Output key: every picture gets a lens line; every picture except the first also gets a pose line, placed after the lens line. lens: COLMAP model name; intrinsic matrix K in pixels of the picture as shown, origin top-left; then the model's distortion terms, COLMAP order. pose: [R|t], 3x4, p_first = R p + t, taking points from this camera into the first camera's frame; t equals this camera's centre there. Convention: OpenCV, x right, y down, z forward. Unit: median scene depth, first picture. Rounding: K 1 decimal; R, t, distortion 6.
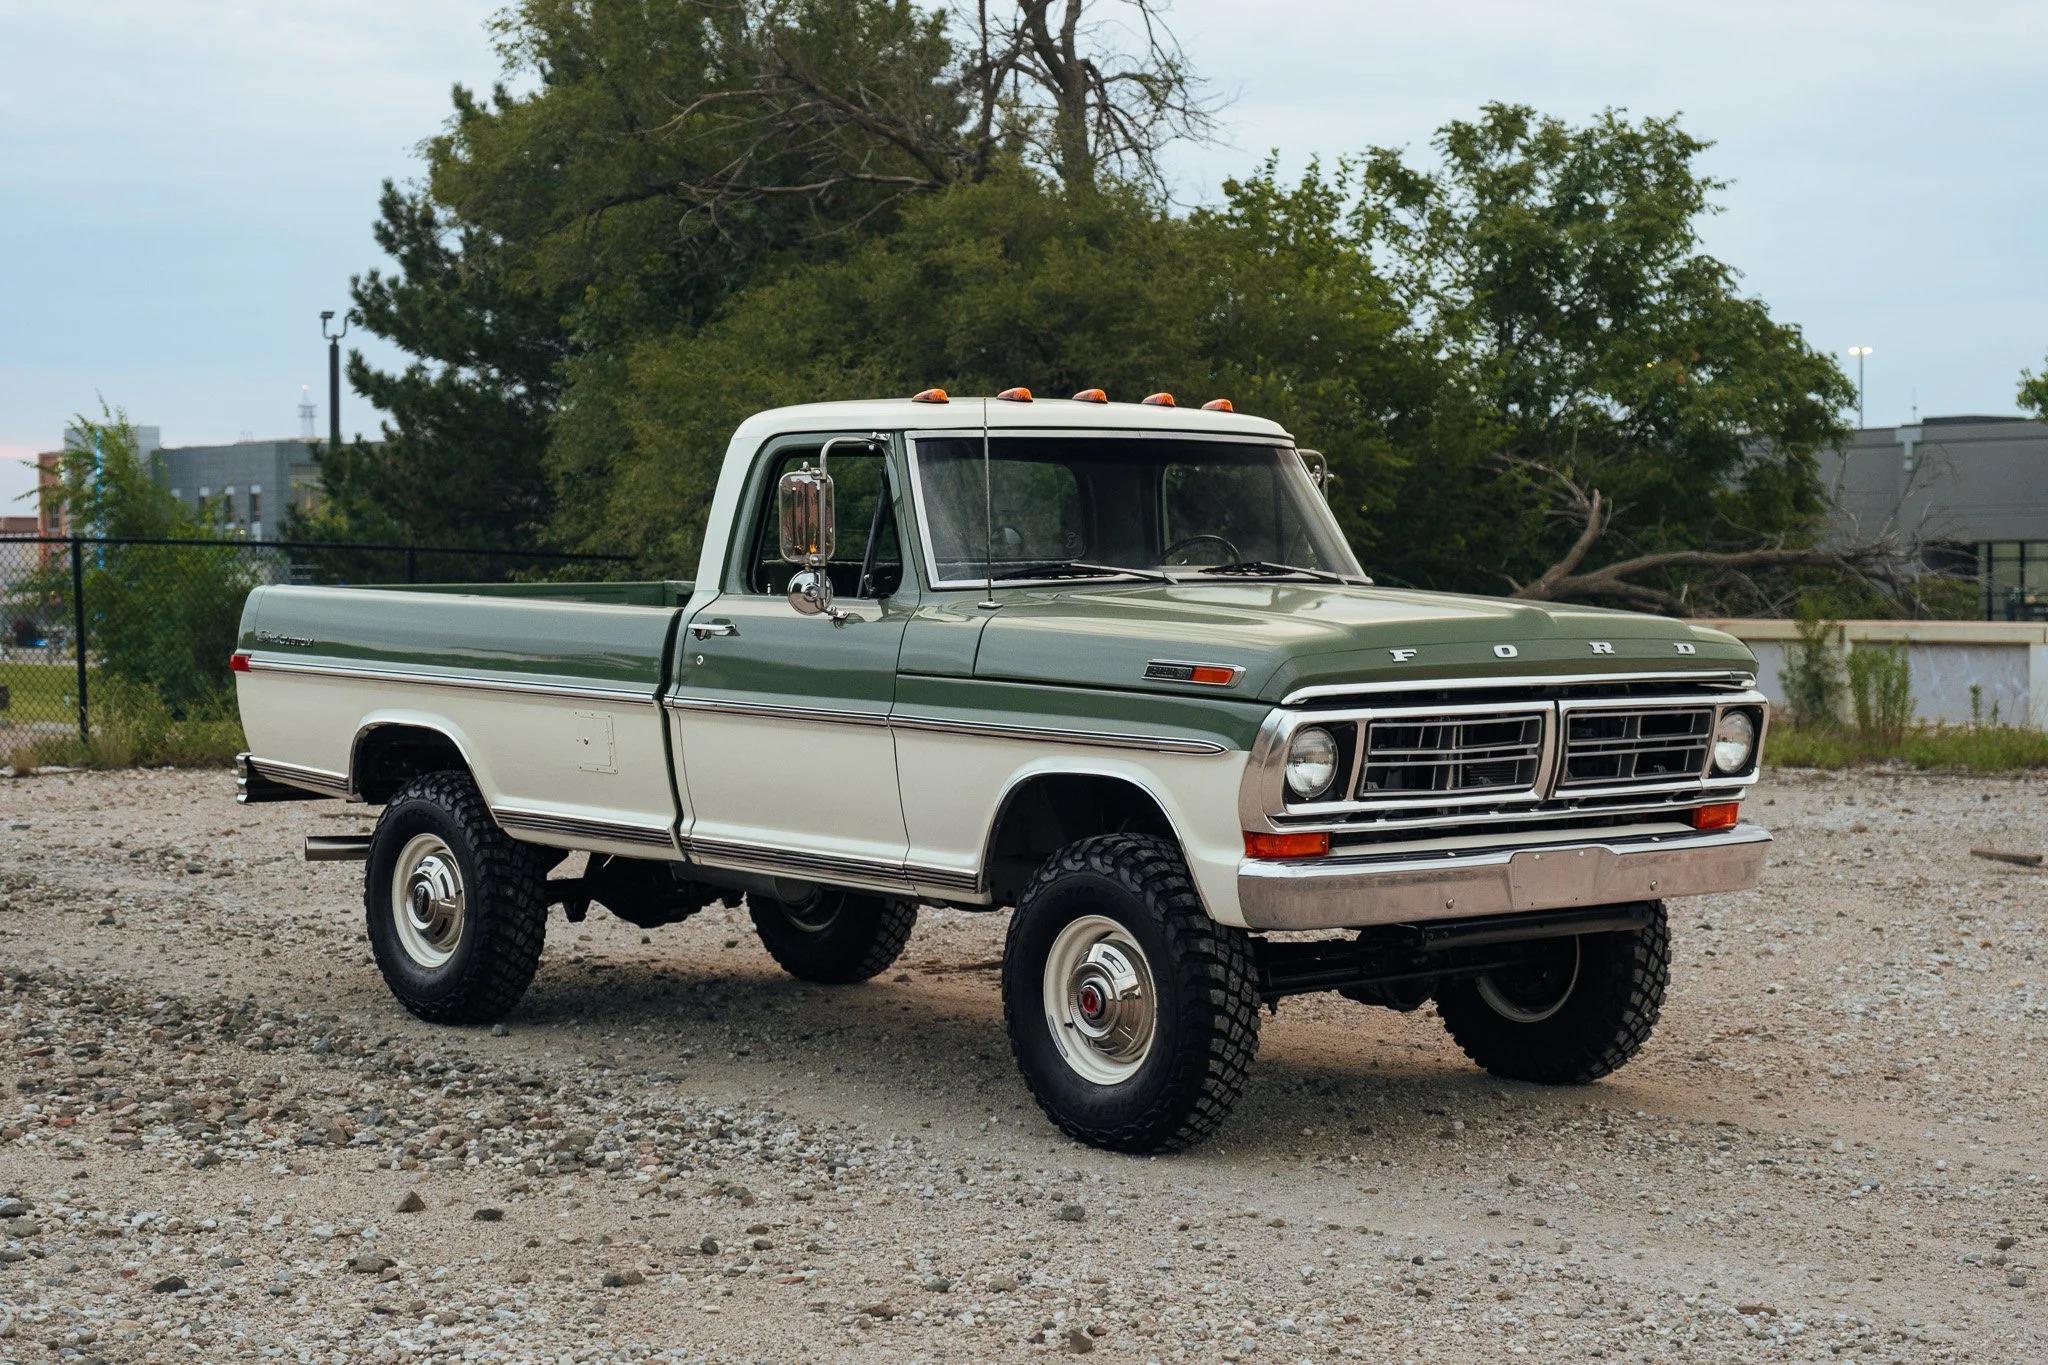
lens RADIAL K [[3687.5, 0, 1043.8], [0, 3687.5, 691.8], [0, 0, 1]] dist [-0.014938, 0.000000]
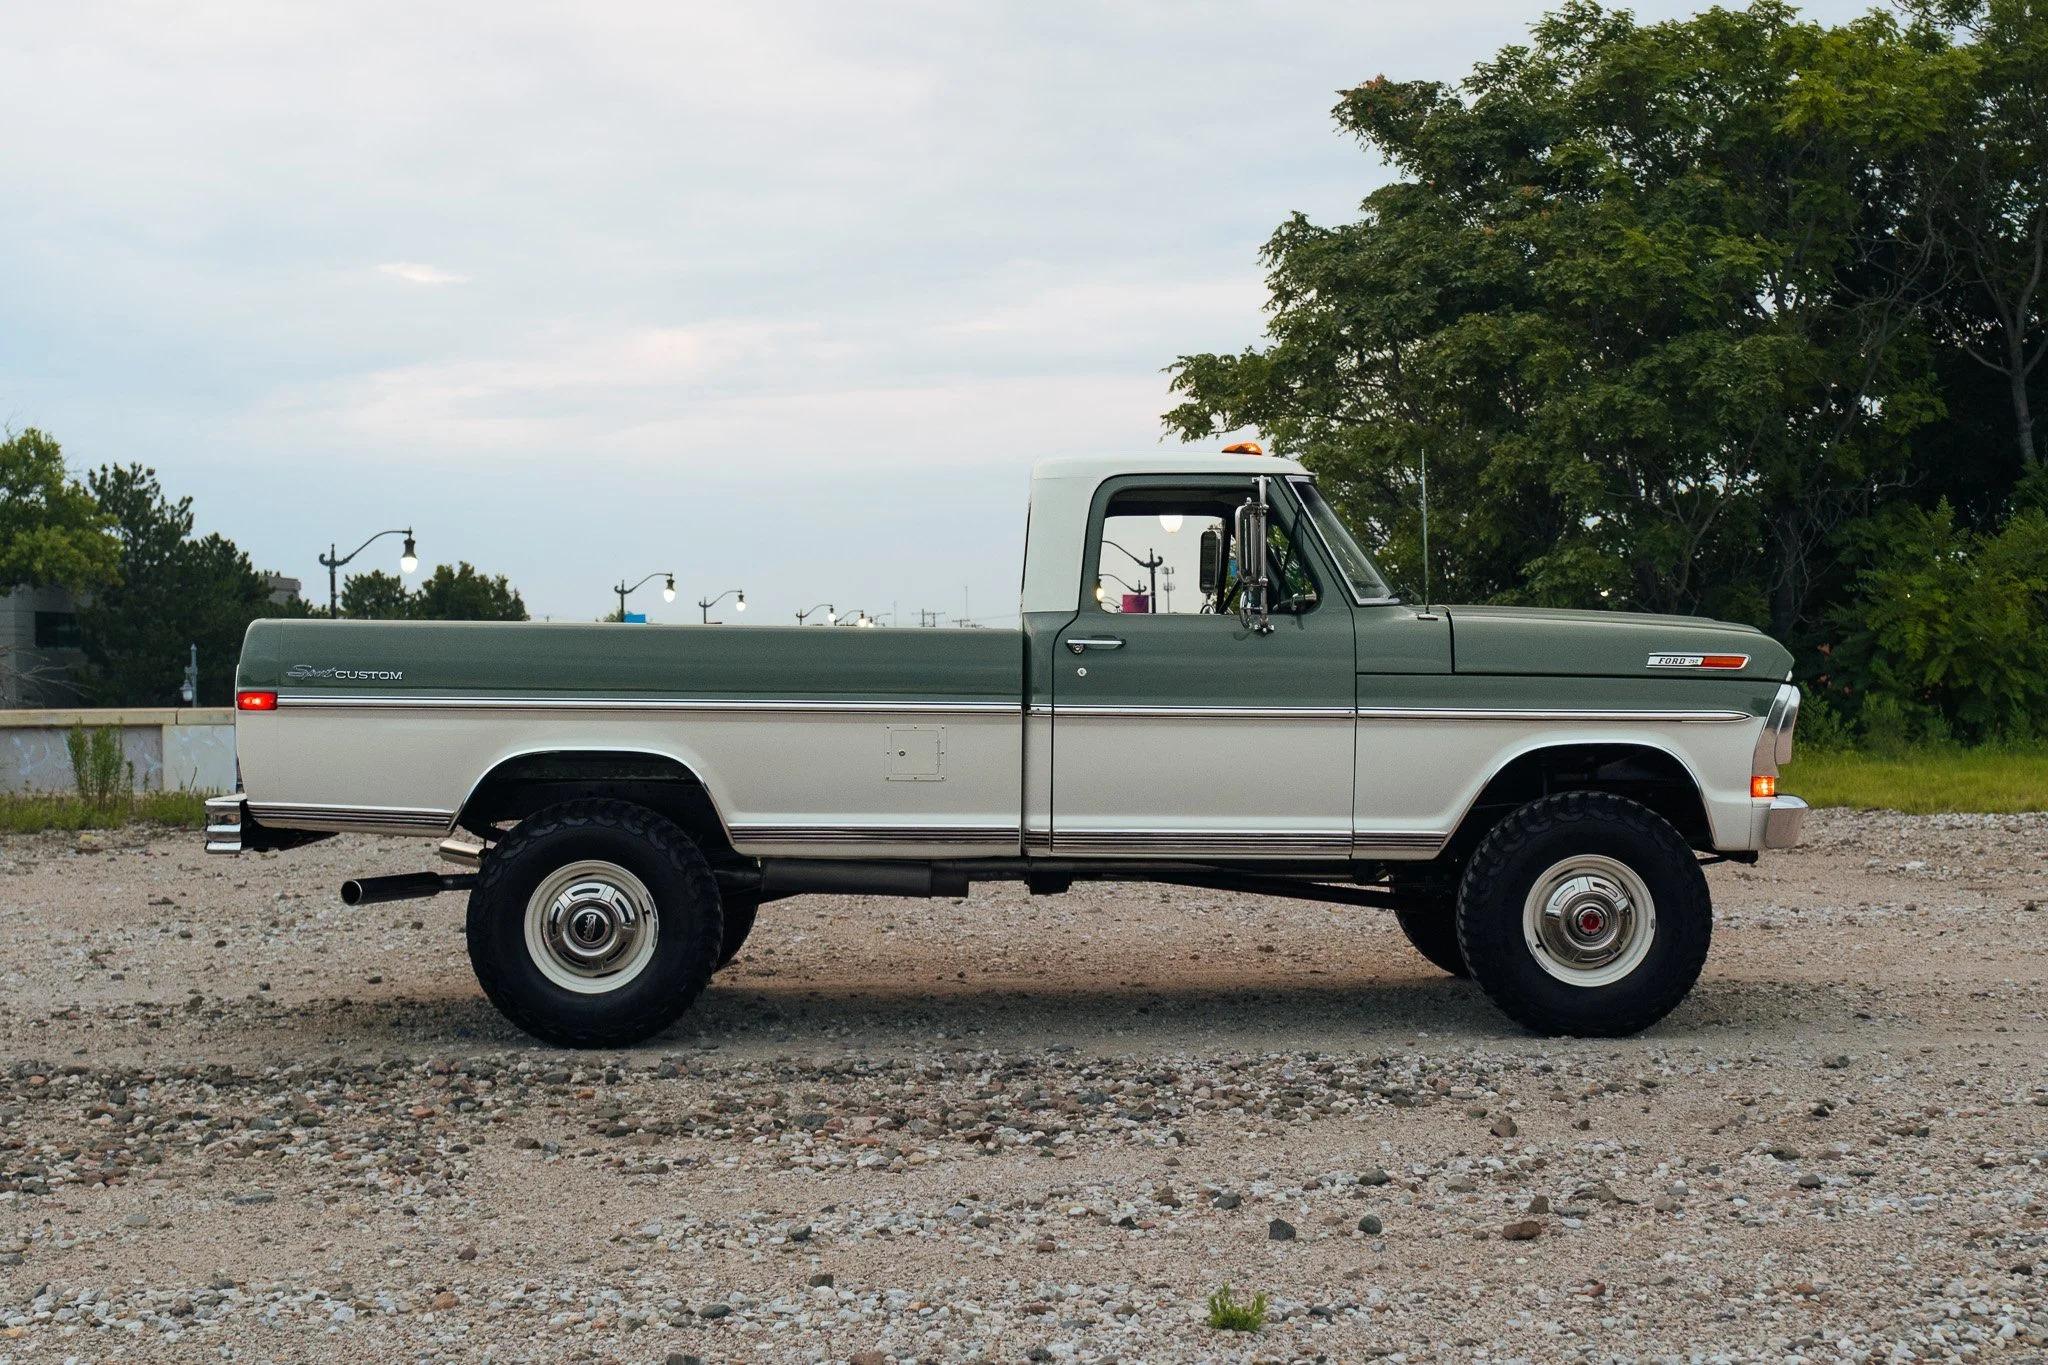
lens RADIAL K [[2027.3, 0, 1058.4], [0, 2027.3, 712.9], [0, 0, 1]] dist [-0.011210, 0.000000]
pose [[0.648543, -0.020925, 0.760890, -0.551015], [0.039445, 0.999203, -0.006142, 0.007180], [-0.760155, 0.033996, 0.648851, 0.586565]]
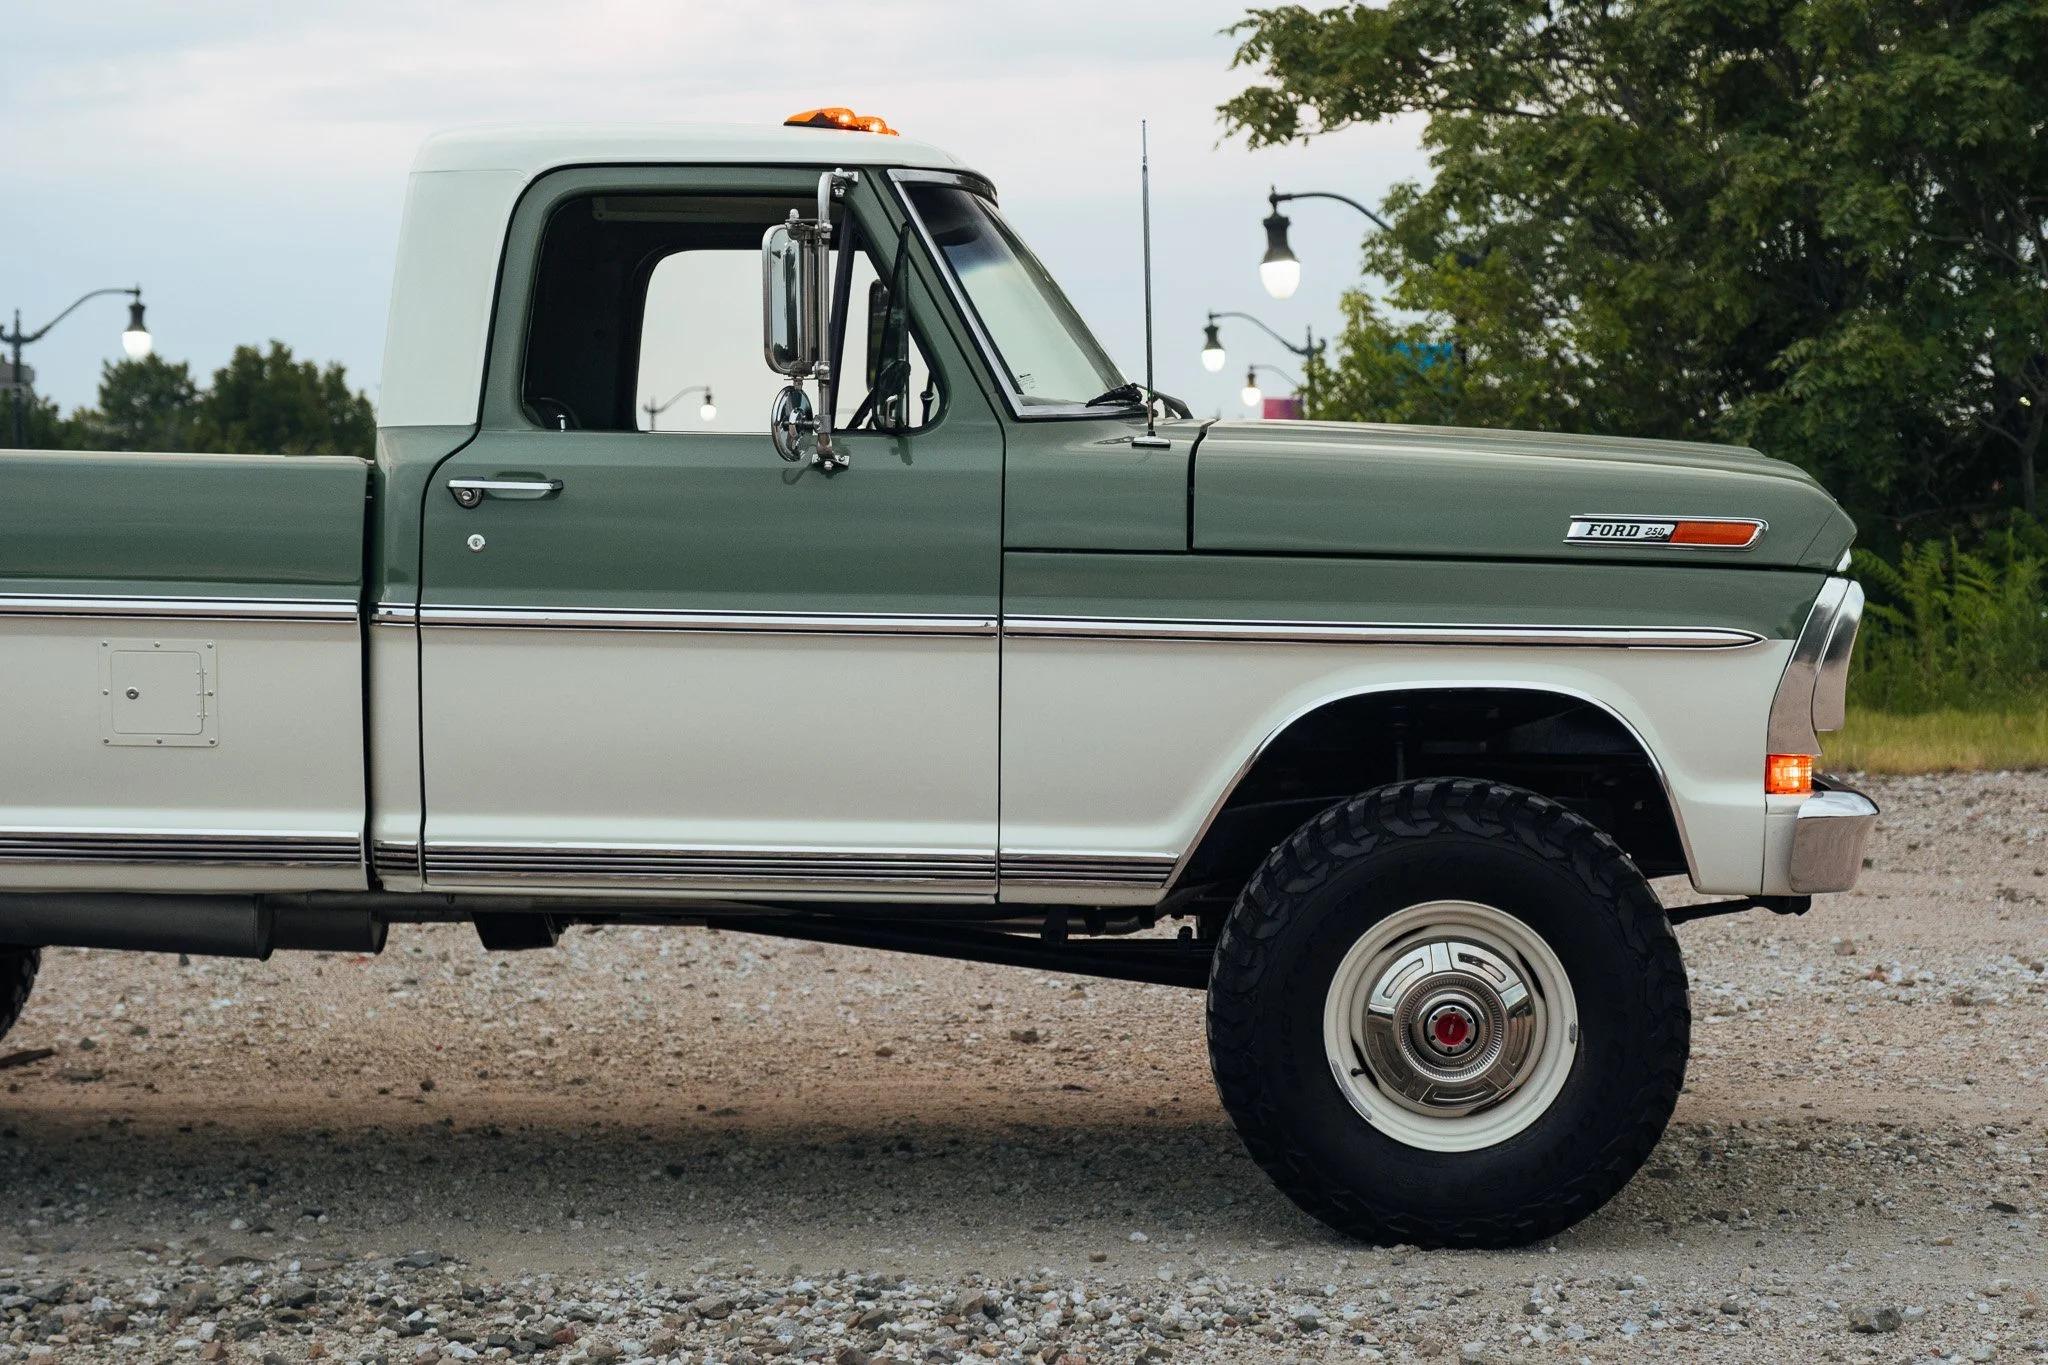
lens RADIAL K [[3236.2, 0, 1019.4], [0, 3236.2, 671.1], [0, 0, 1]] dist [0.019392, 0.000000]
pose [[0.664805, -0.034543, 0.746218, -0.408772], [0.030282, 0.999355, 0.019284, 0.004560], [-0.746403, 0.009777, 0.665422, 0.573930]]
